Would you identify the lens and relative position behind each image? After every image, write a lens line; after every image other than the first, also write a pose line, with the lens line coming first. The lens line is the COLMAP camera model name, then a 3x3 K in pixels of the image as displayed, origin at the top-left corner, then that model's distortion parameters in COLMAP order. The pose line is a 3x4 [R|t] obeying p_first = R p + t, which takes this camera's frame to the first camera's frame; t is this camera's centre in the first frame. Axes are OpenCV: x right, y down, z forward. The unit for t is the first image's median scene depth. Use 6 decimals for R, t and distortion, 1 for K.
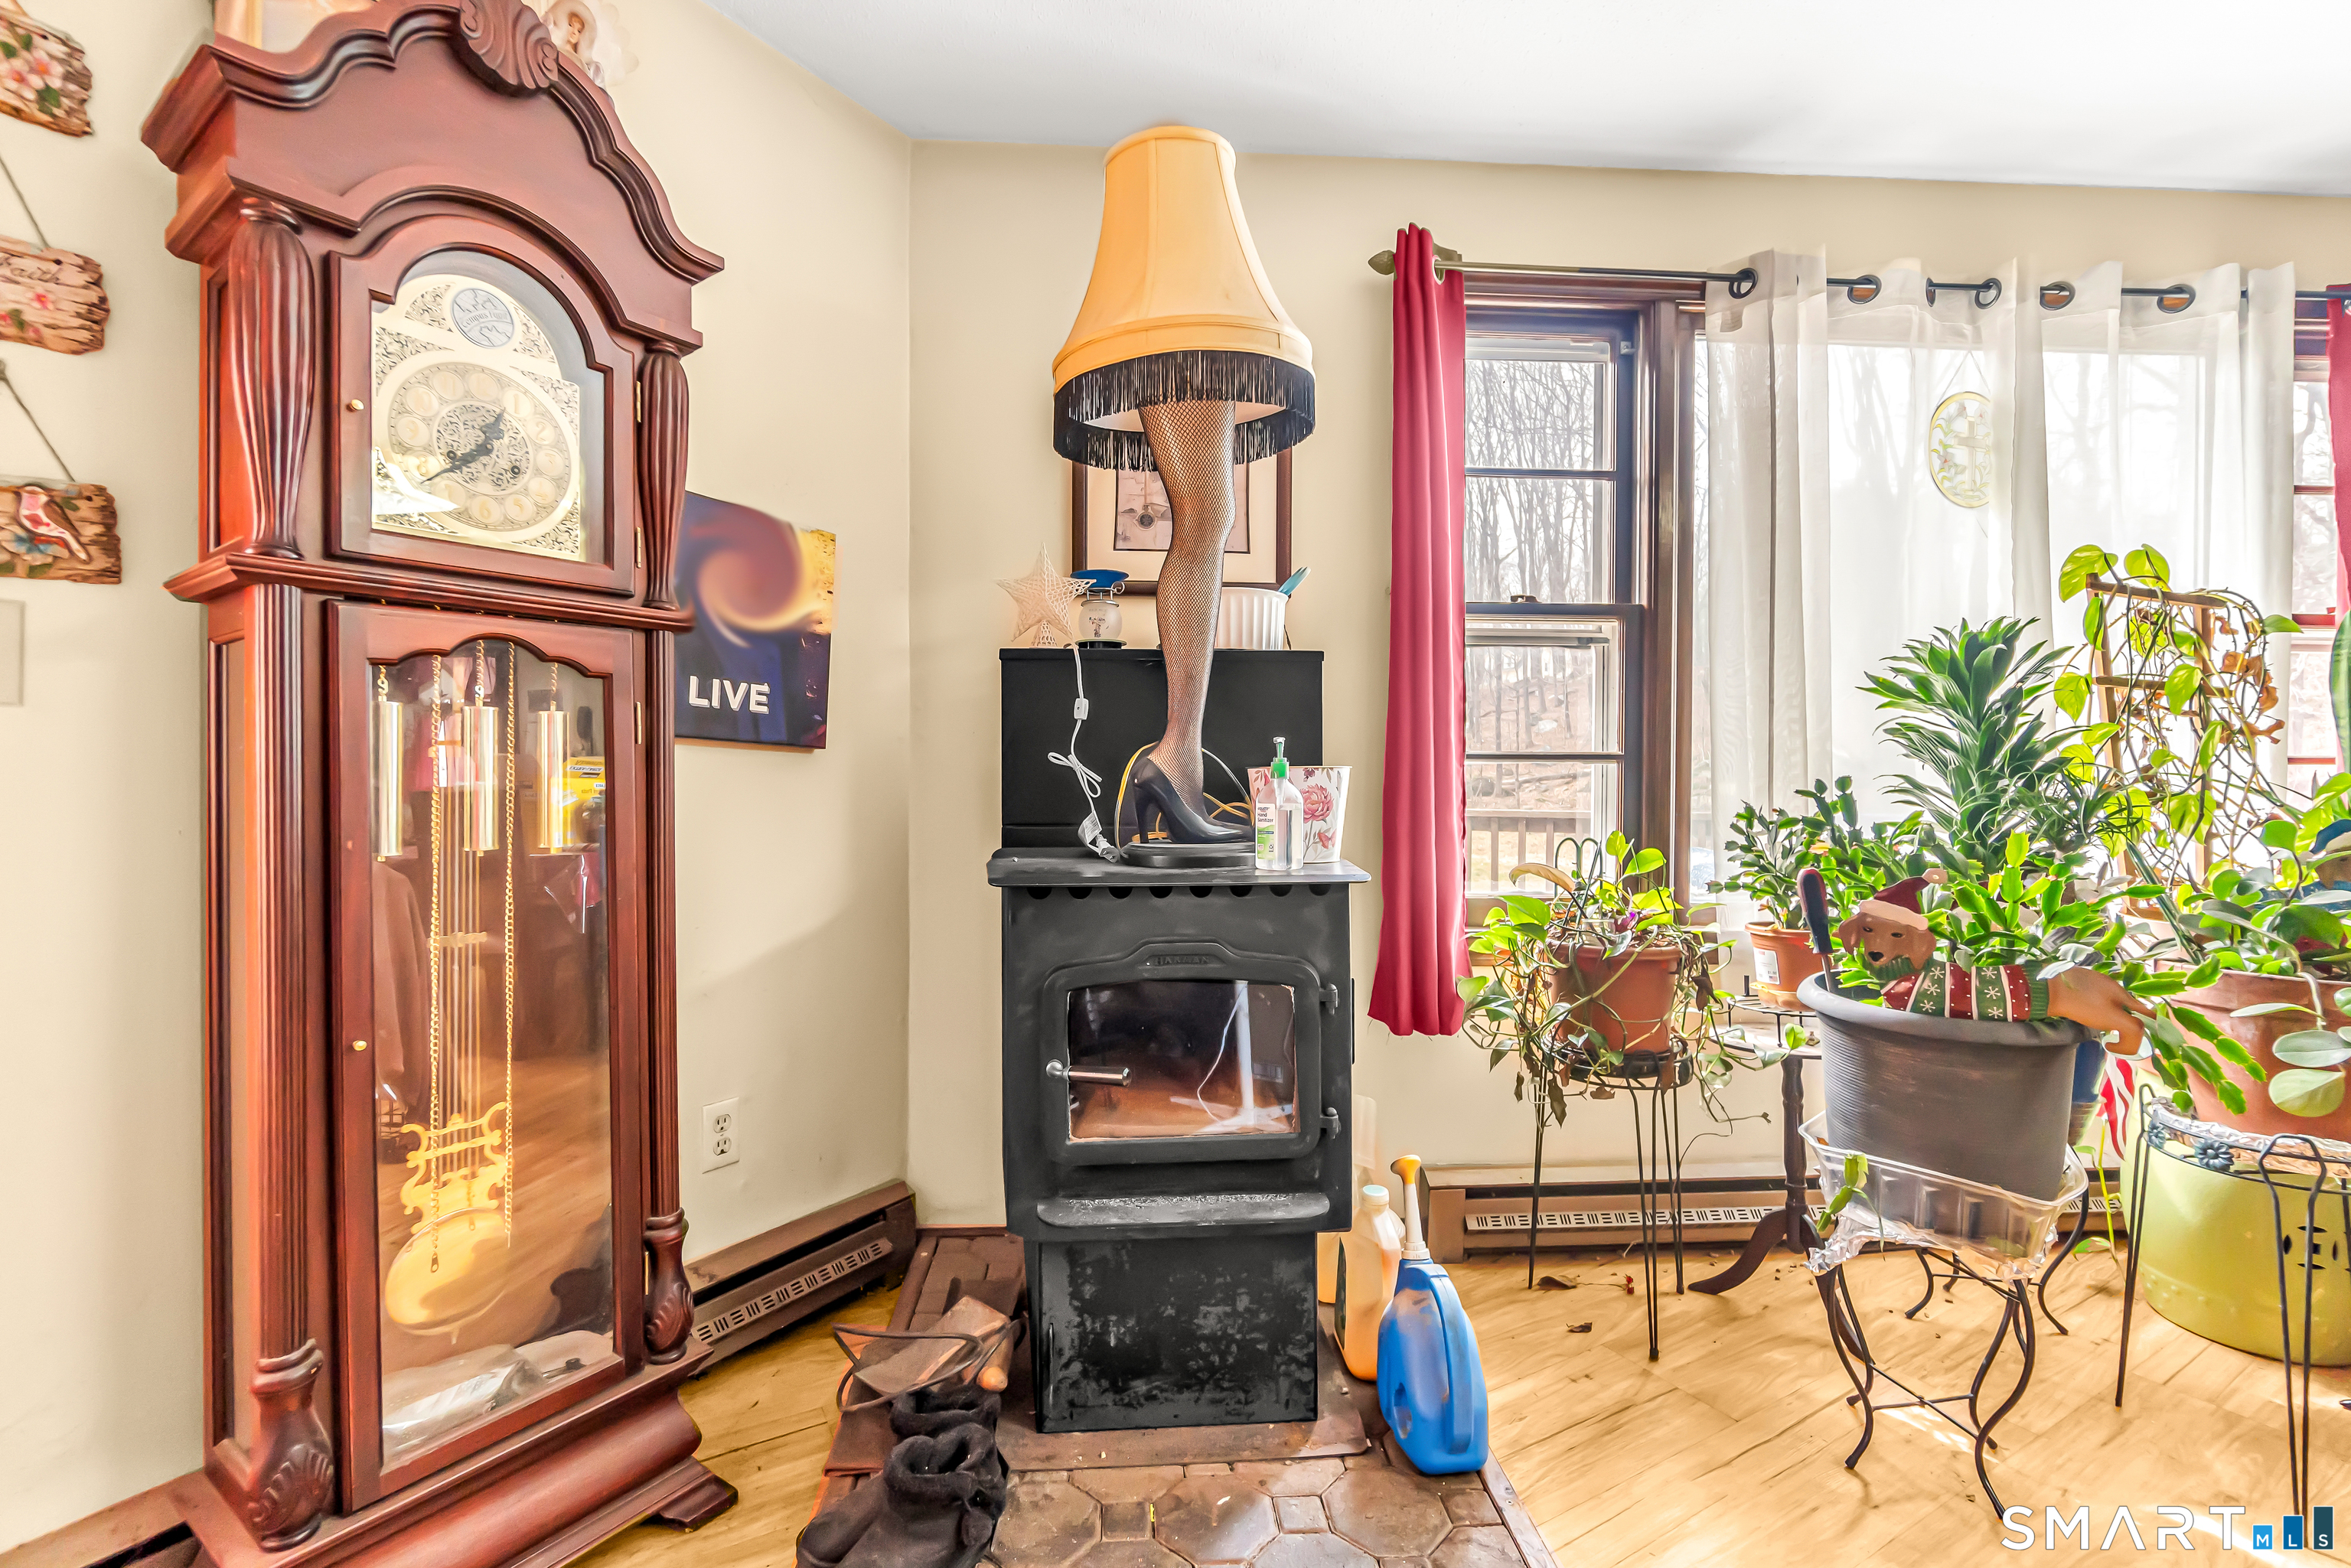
lens RADIAL K [[1023.9, 0, 1169.2], [0, 1023.9, 793.0], [0, 0, 1]] dist [-0.002115, 0.000693]
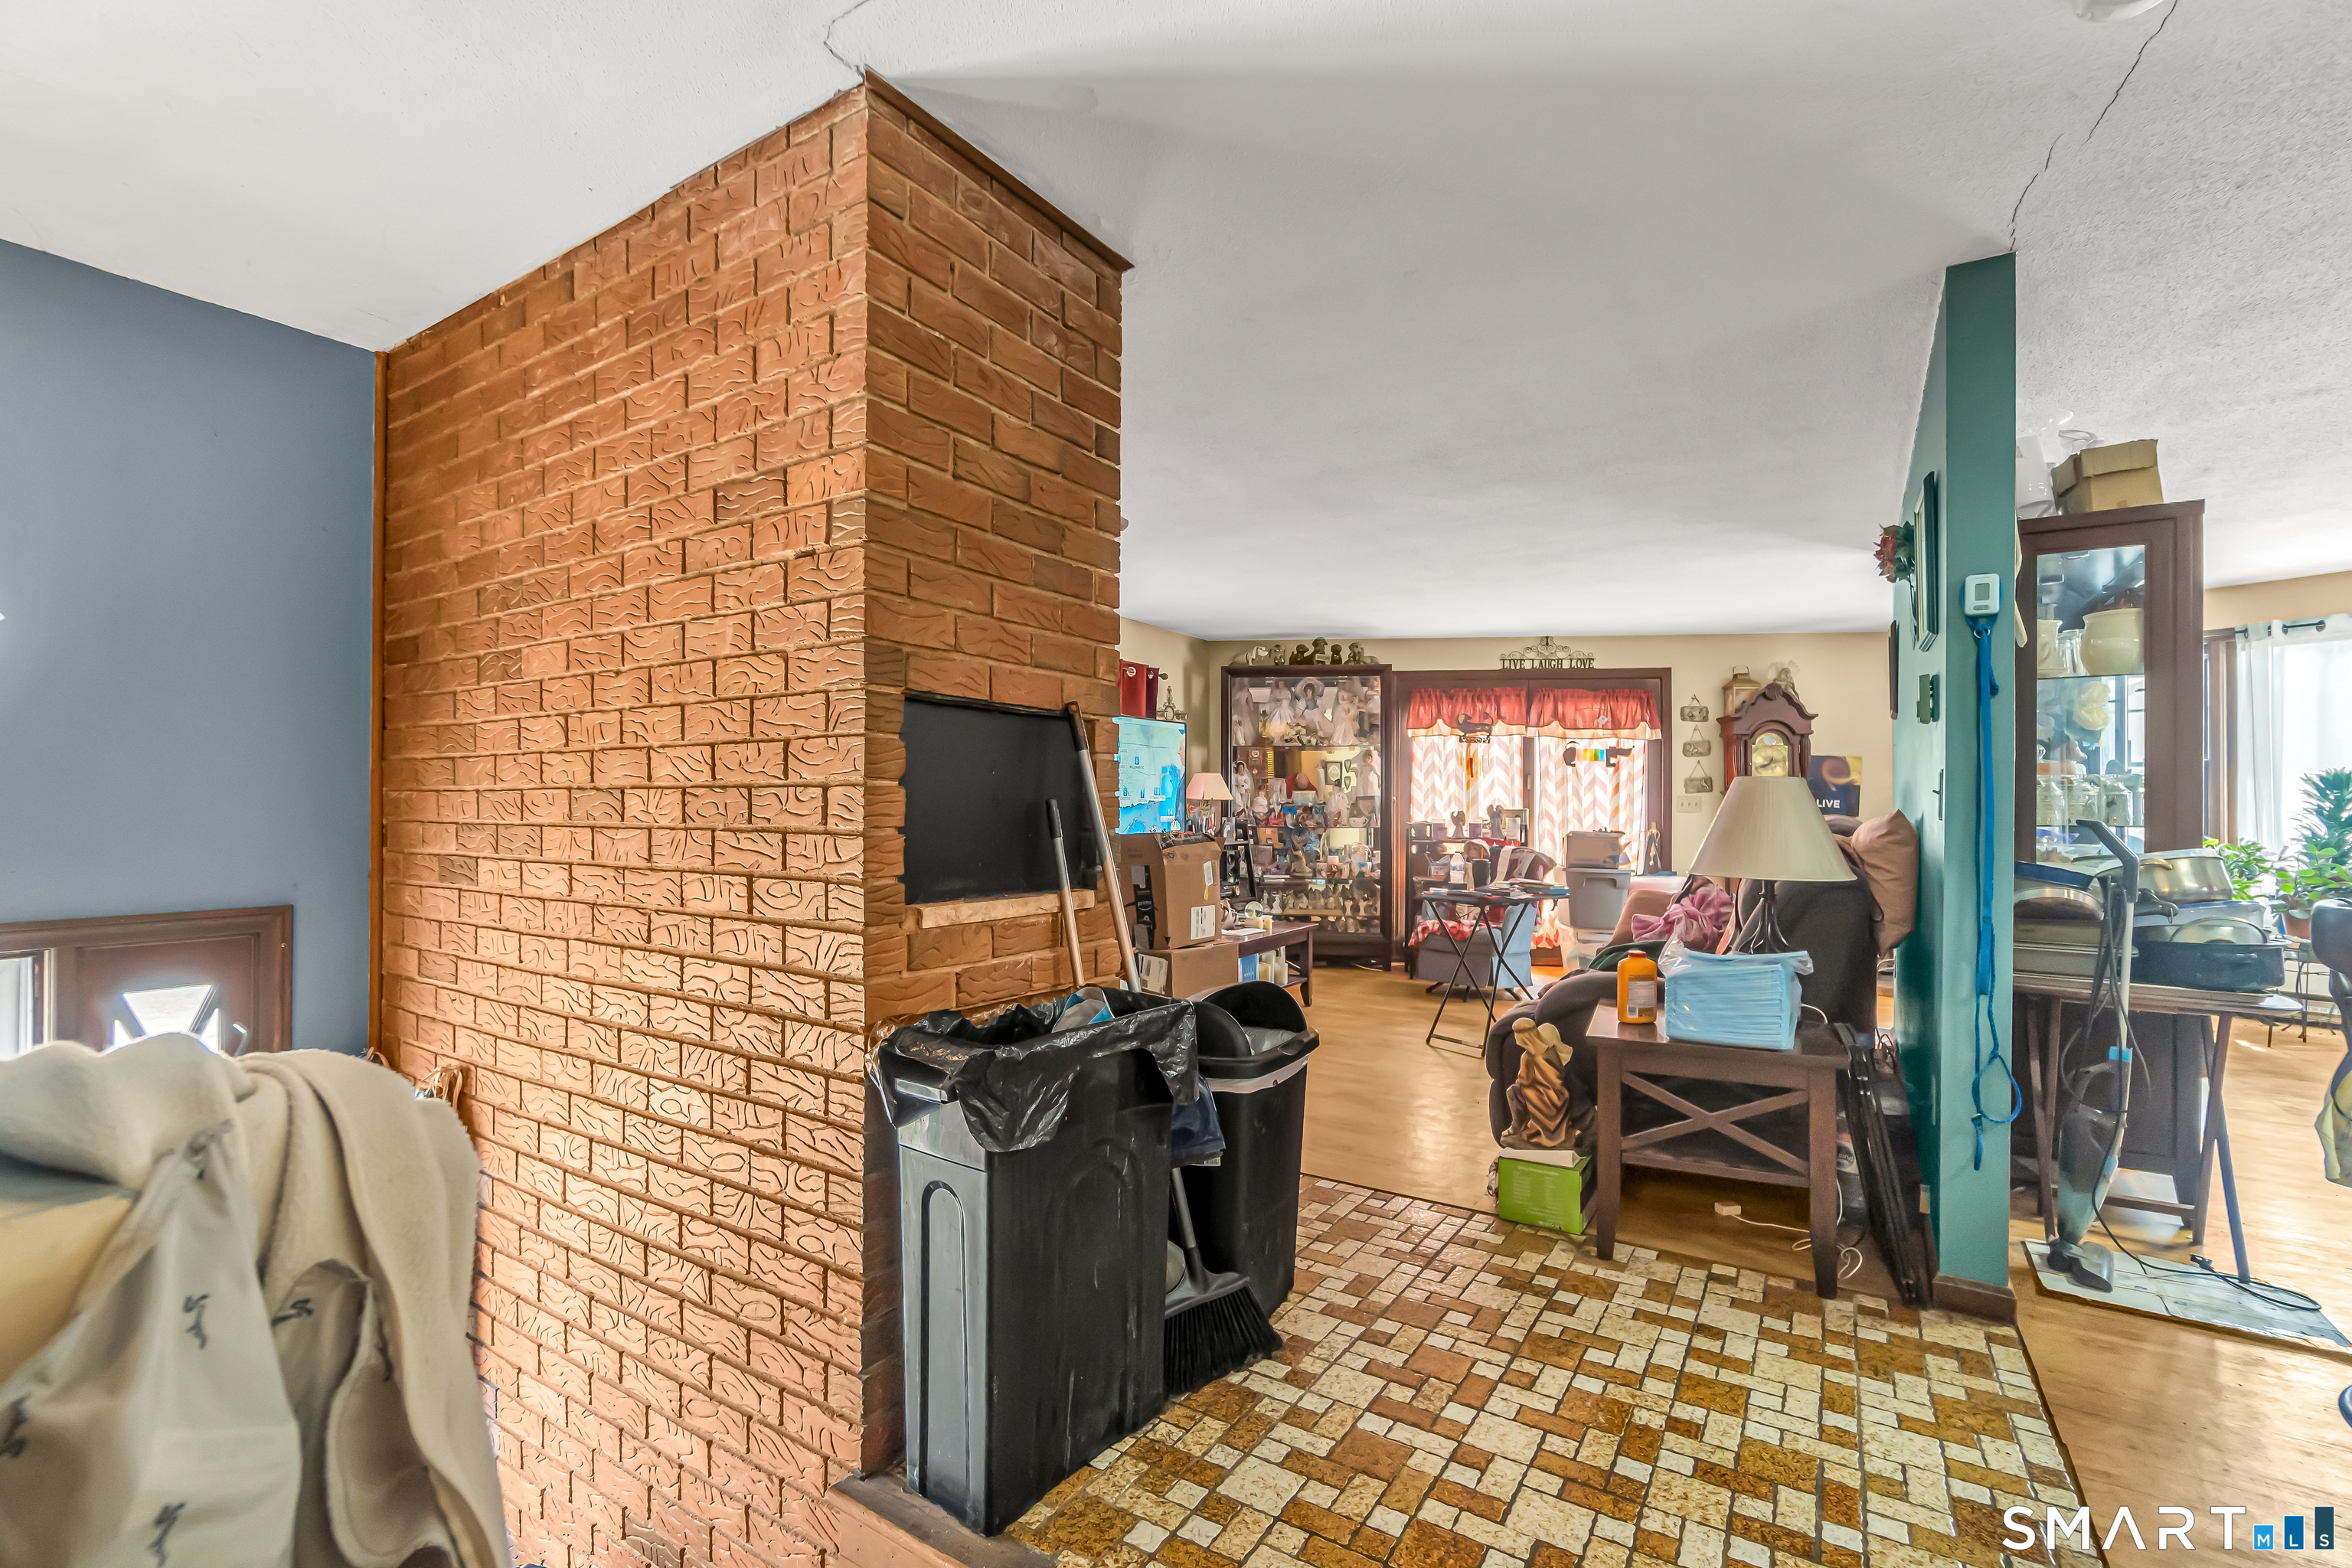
lens RADIAL K [[1024.4, 0, 1169.7], [0, 1024.4, 793.0], [0, 0, 1]] dist [-0.002115, 0.000693]
pose [[0.469499, -0.010723, -0.882868, 2.897702], [-0.023997, 0.999402, -0.024900, 0.035247], [0.882607, 0.032877, 0.468961, -4.795206]]
